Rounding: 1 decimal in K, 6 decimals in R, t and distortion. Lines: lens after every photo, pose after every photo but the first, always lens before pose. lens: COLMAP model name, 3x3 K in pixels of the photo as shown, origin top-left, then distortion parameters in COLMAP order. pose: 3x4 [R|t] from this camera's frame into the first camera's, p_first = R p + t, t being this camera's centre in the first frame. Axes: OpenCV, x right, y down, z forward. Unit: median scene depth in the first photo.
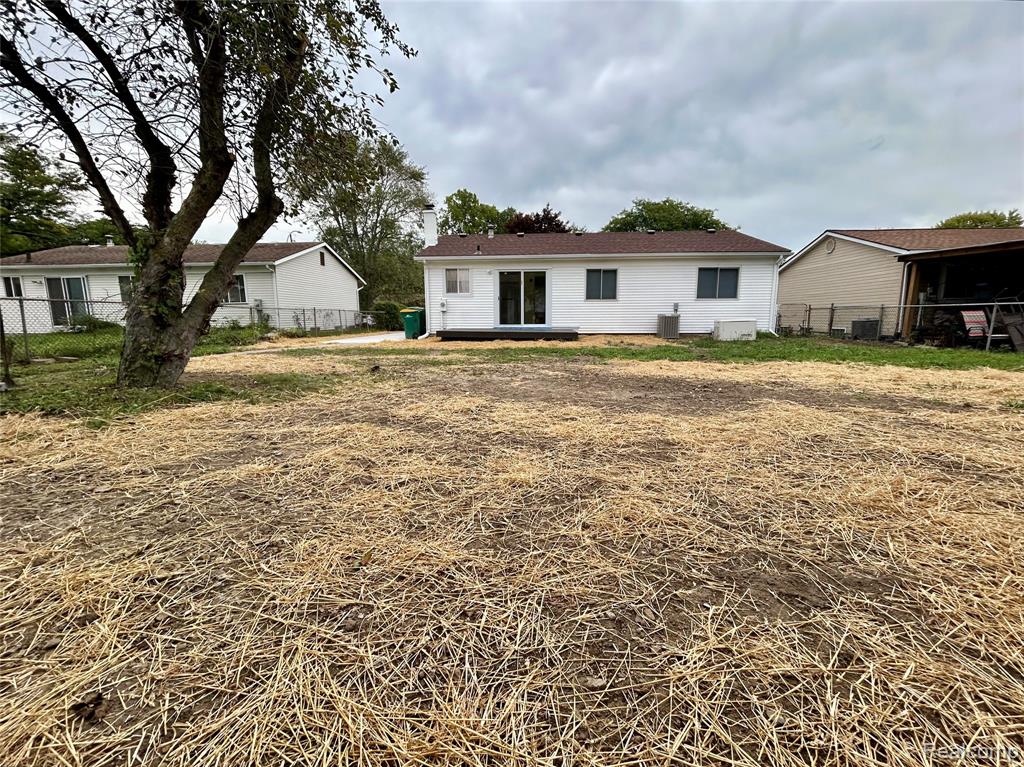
lens RADIAL K [[407.9, 0, 512.0], [0, 407.9, 383.5], [0, 0, 1]] dist [0.000713, -0.000039]
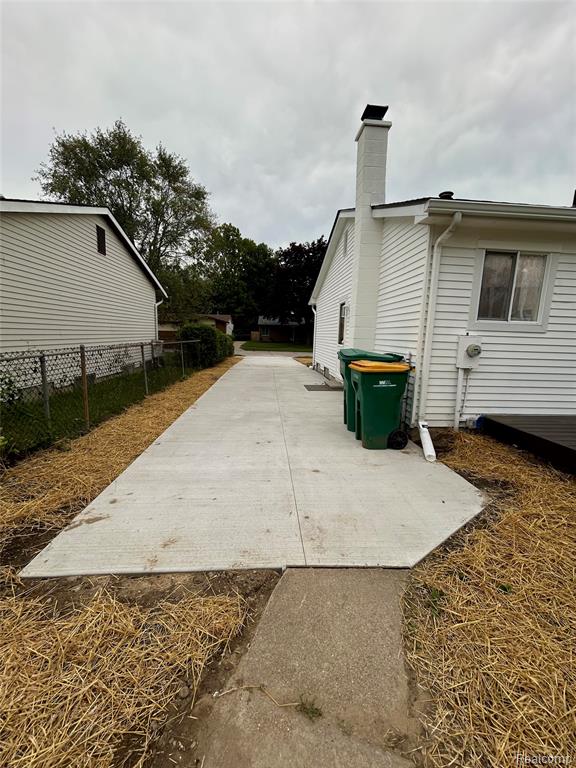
lens RADIAL K [[305.9, 0, 288.0], [0, 305.9, 384.0], [0, 0, 1]] dist [0.000713, -0.000039]
pose [[0.990806, 0.010804, 0.134858, -0.231445], [-0.010768, 0.999942, -0.000990, -0.103735], [-0.134861, -0.000471, 0.990864, 0.481961]]
